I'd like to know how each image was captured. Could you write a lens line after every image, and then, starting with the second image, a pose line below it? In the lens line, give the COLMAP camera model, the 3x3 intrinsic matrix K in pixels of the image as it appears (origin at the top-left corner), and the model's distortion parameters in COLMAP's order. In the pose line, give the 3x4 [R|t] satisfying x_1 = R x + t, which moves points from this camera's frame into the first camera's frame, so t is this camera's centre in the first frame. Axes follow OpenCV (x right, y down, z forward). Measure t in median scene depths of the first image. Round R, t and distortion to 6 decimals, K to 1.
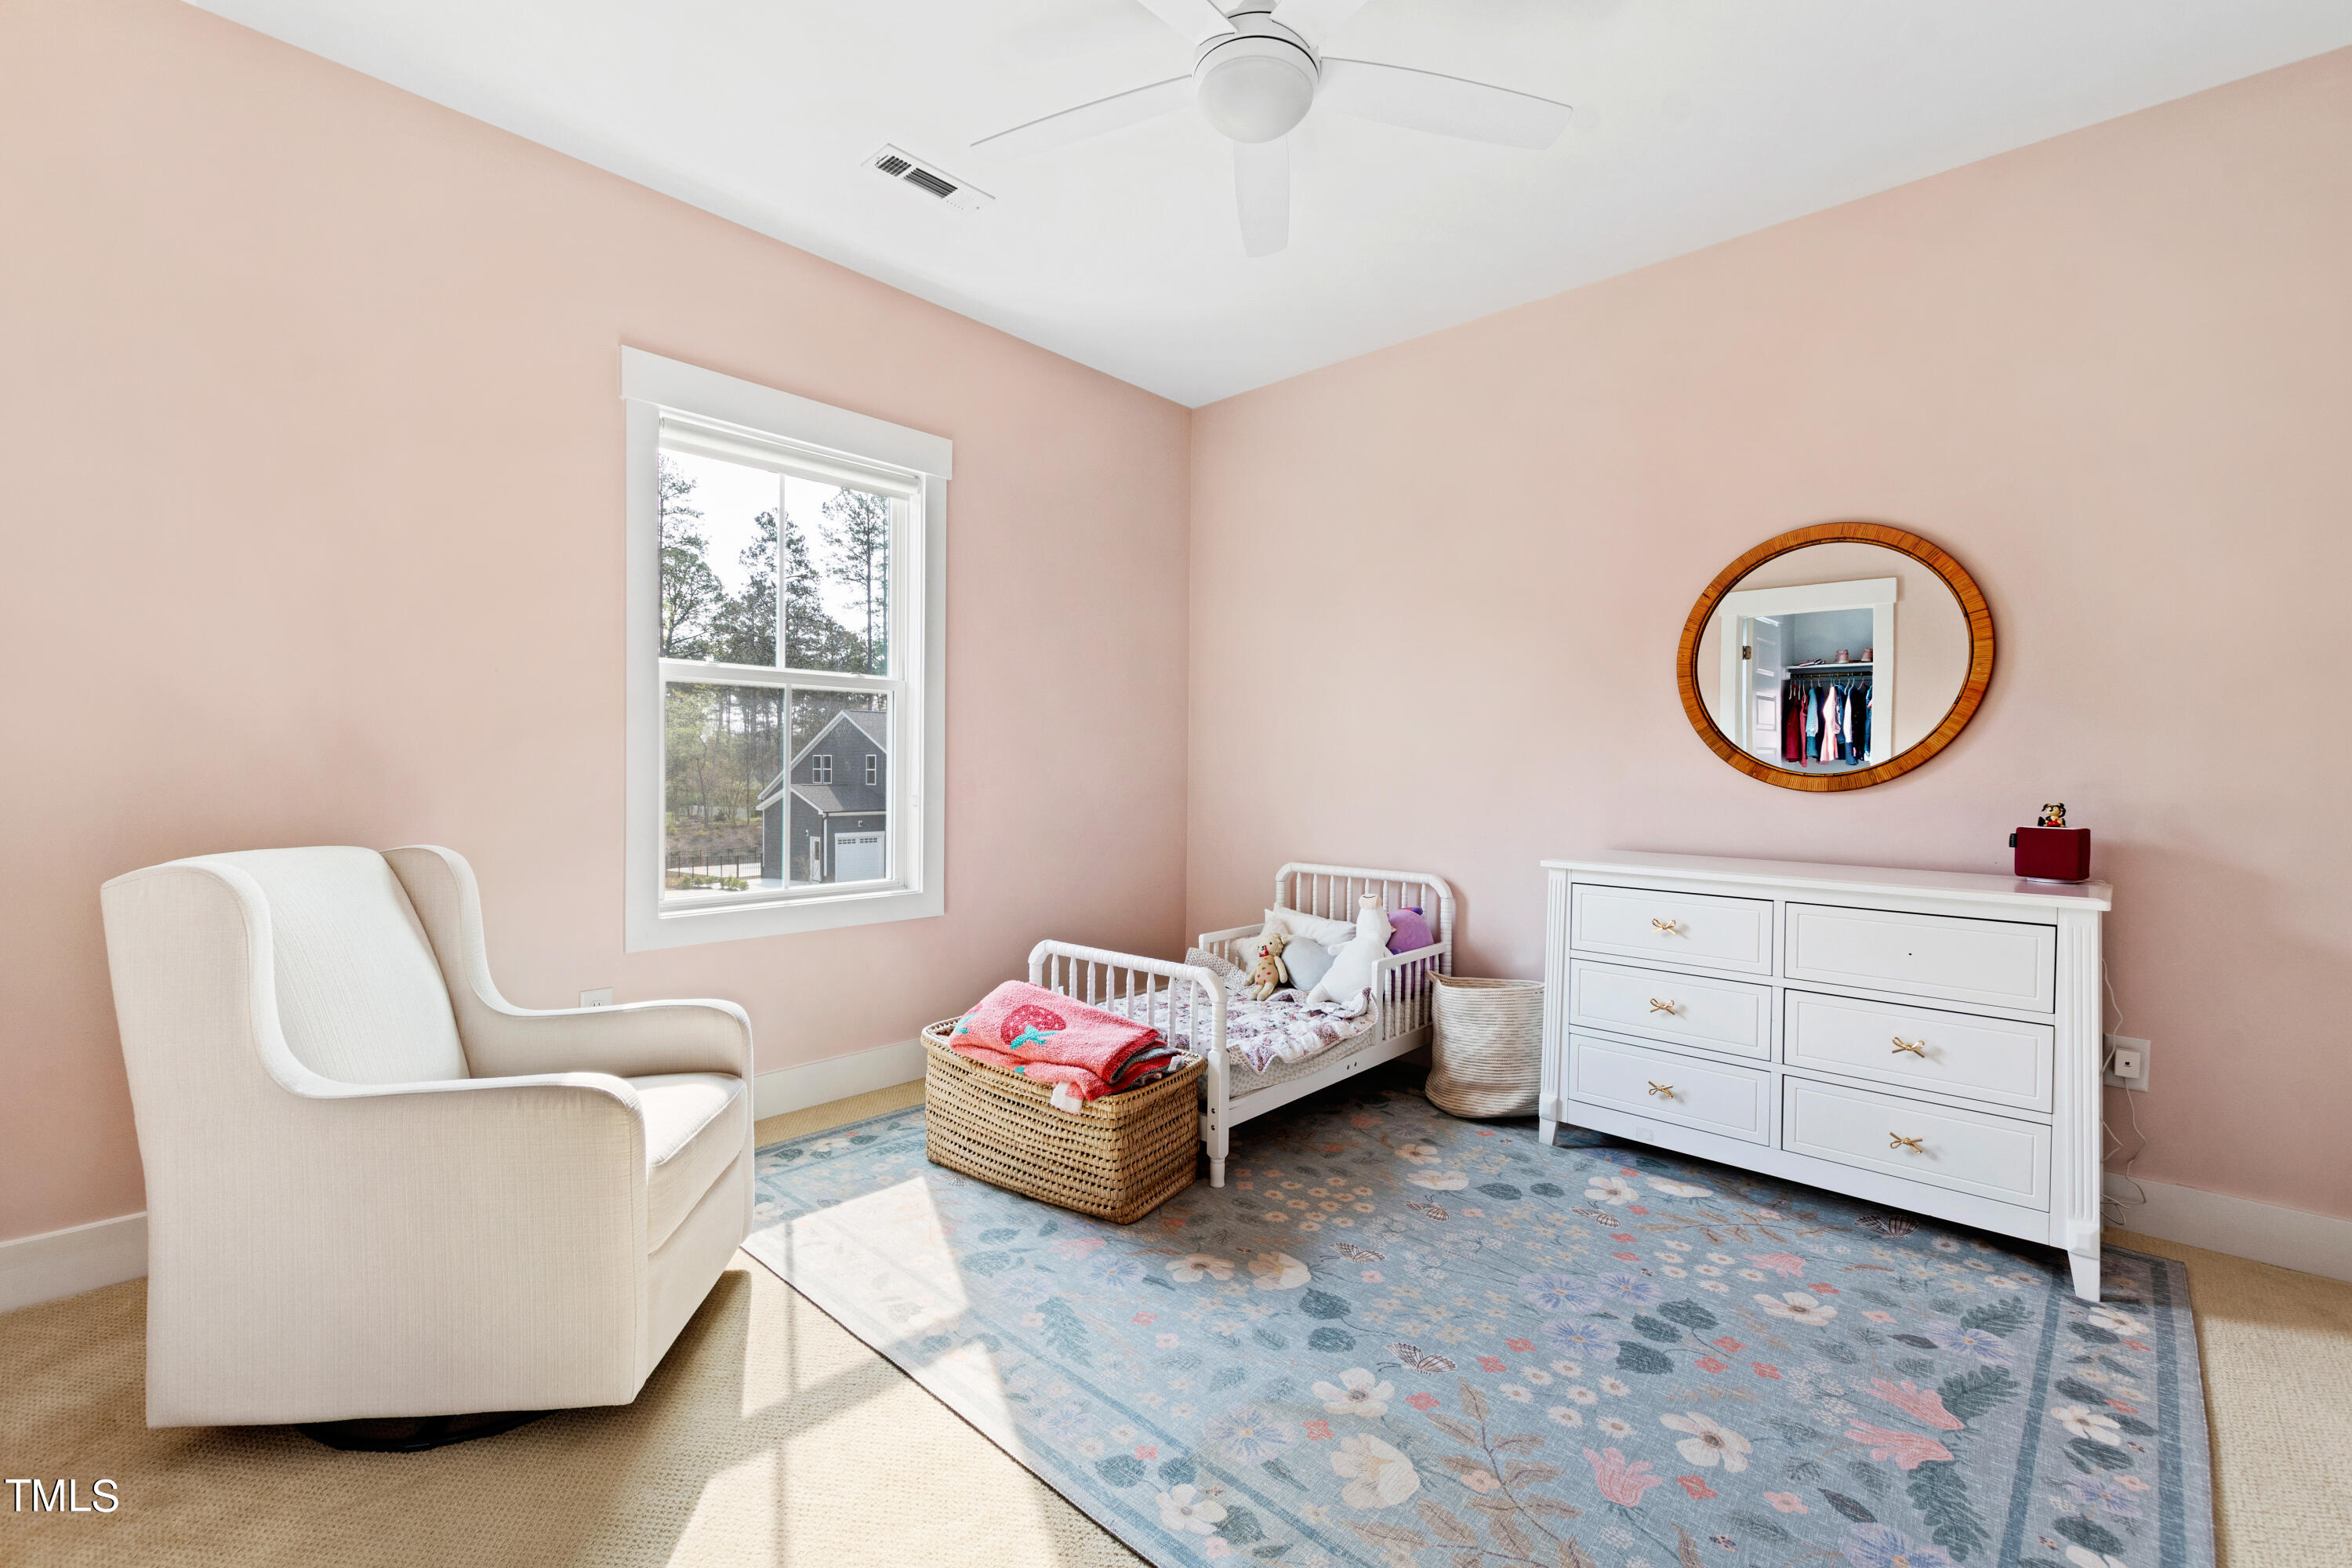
lens RADIAL K [[1016.8, 0, 1176.3], [0, 1016.8, 778.5], [0, 0, 1]] dist [0.003313, -0.000040]
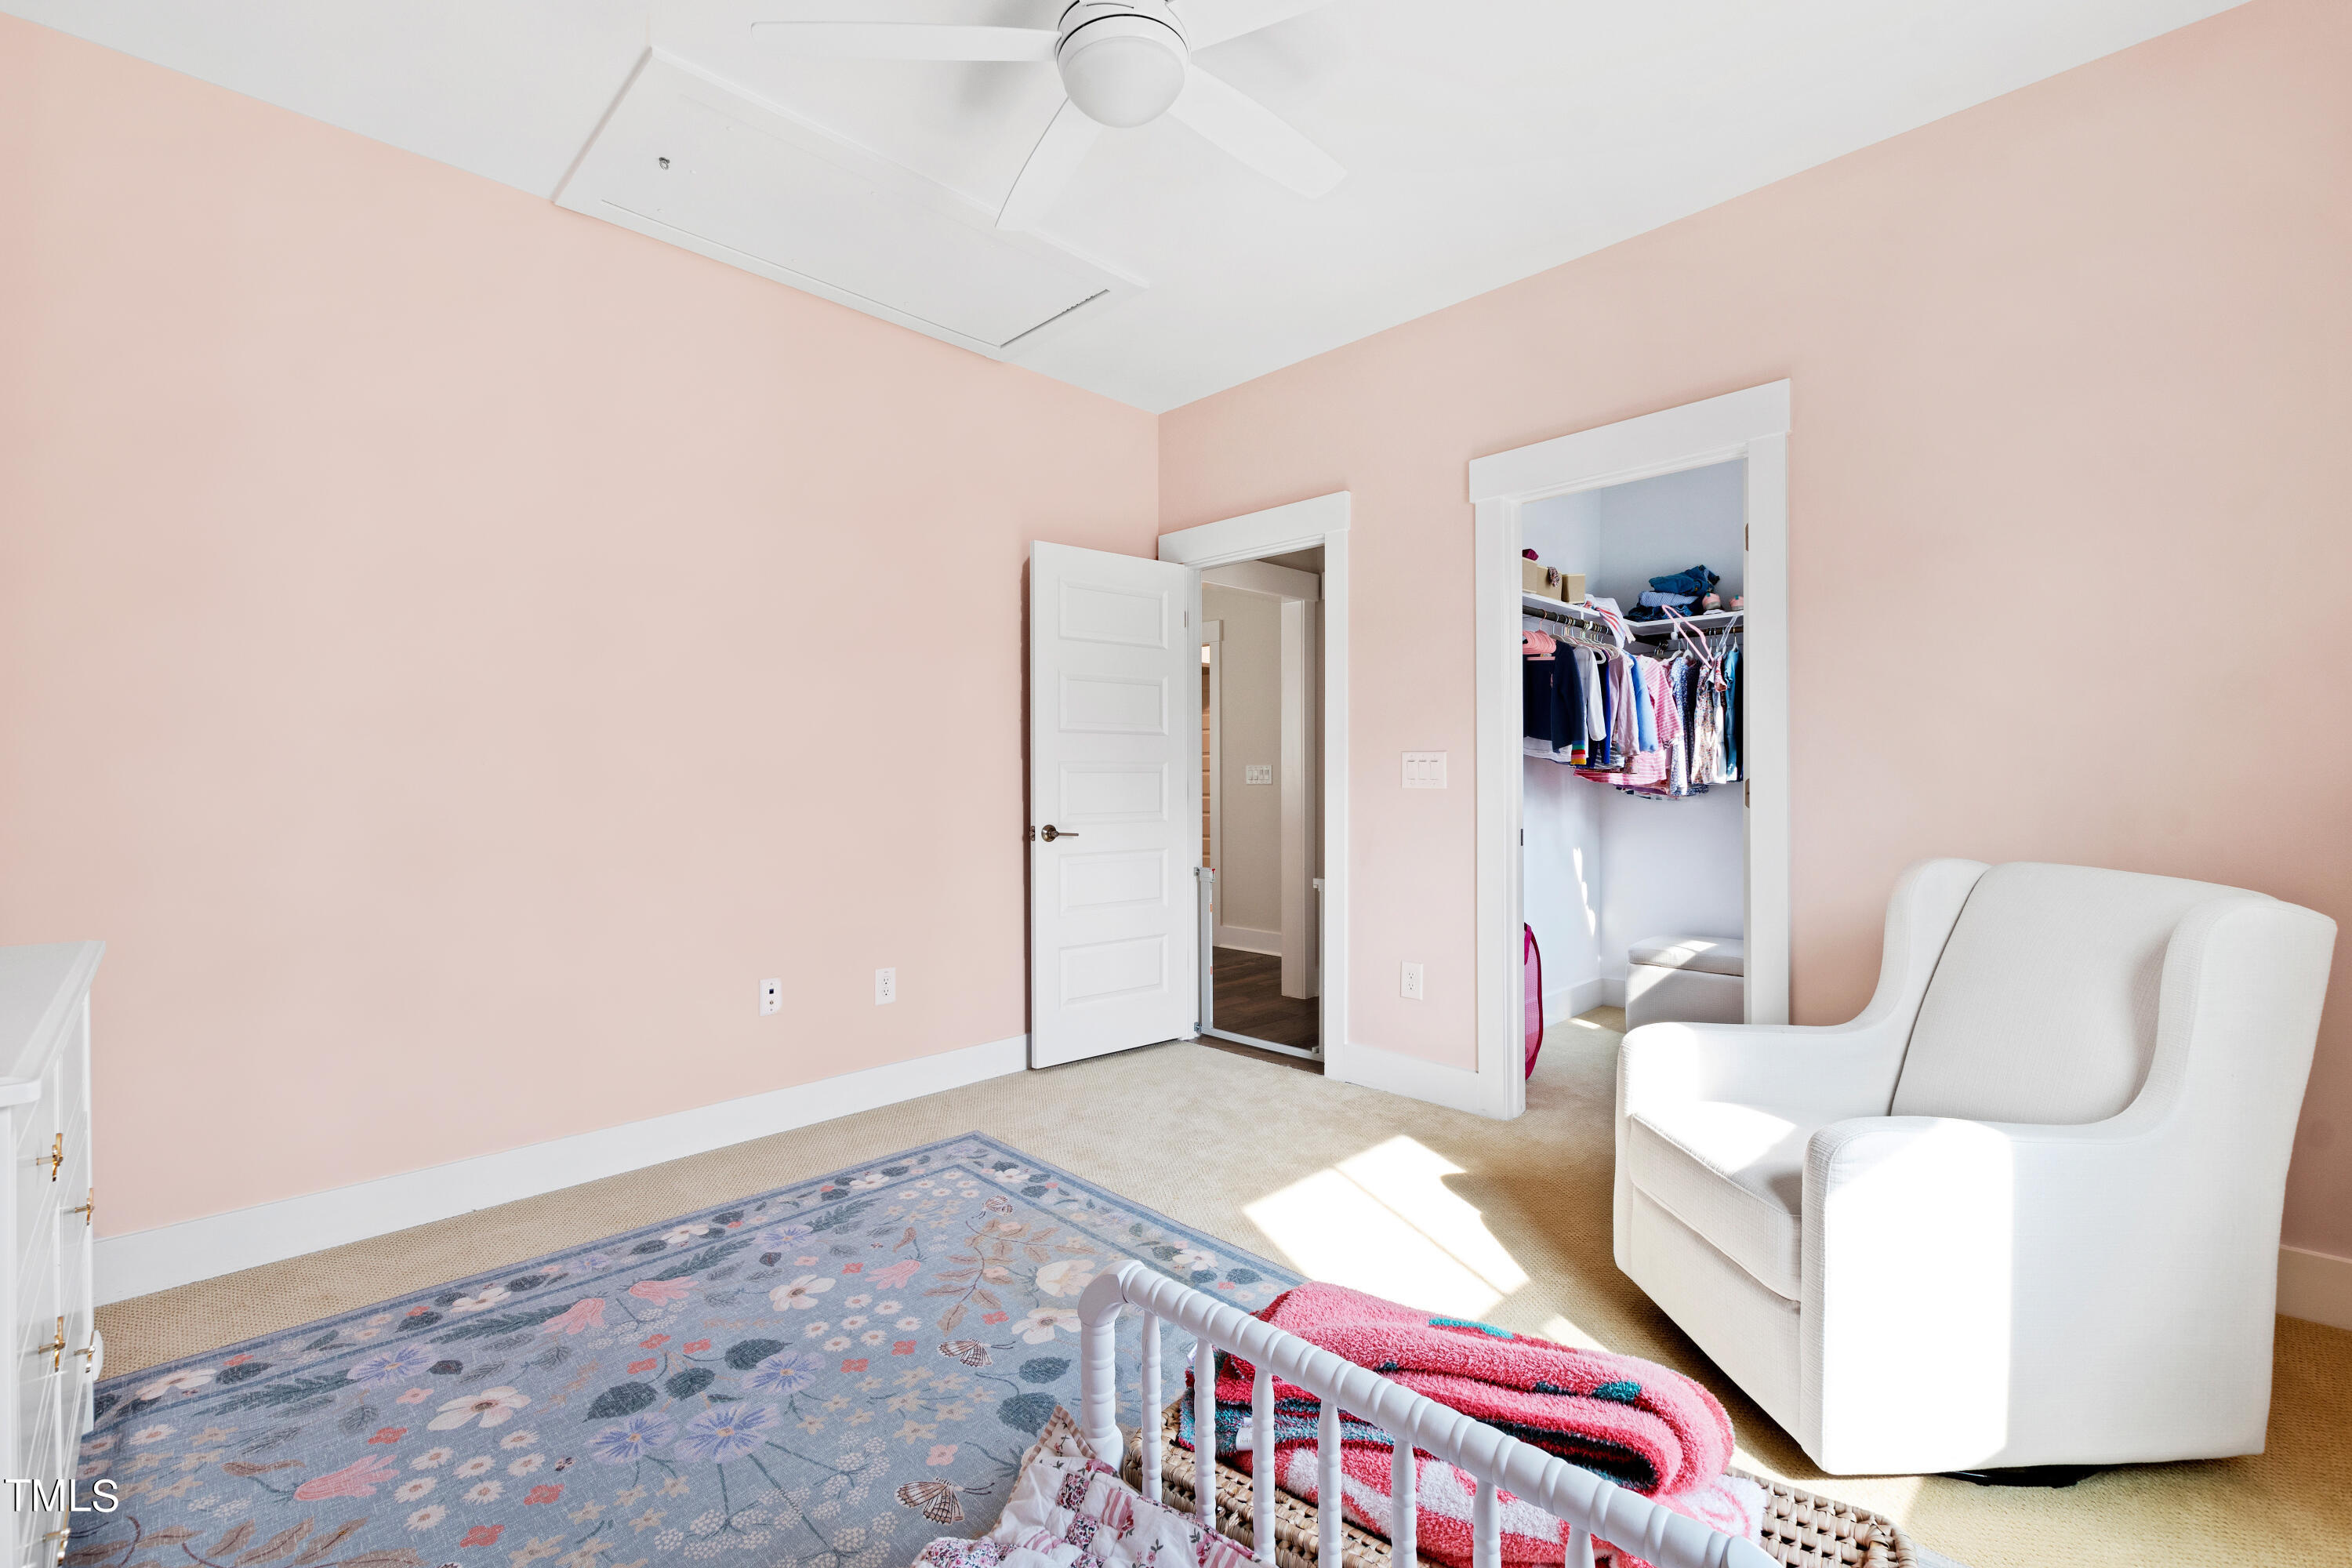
lens RADIAL K [[1016.8, 0, 1176.0], [0, 1016.8, 784.0], [0, 0, 1]] dist [0.003313, -0.000040]
pose [[-0.999245, -0.002425, 0.038775, -0.011834], [-0.001730, 0.999838, 0.017930, -0.028894], [-0.038812, 0.017849, -0.999087, 2.091196]]
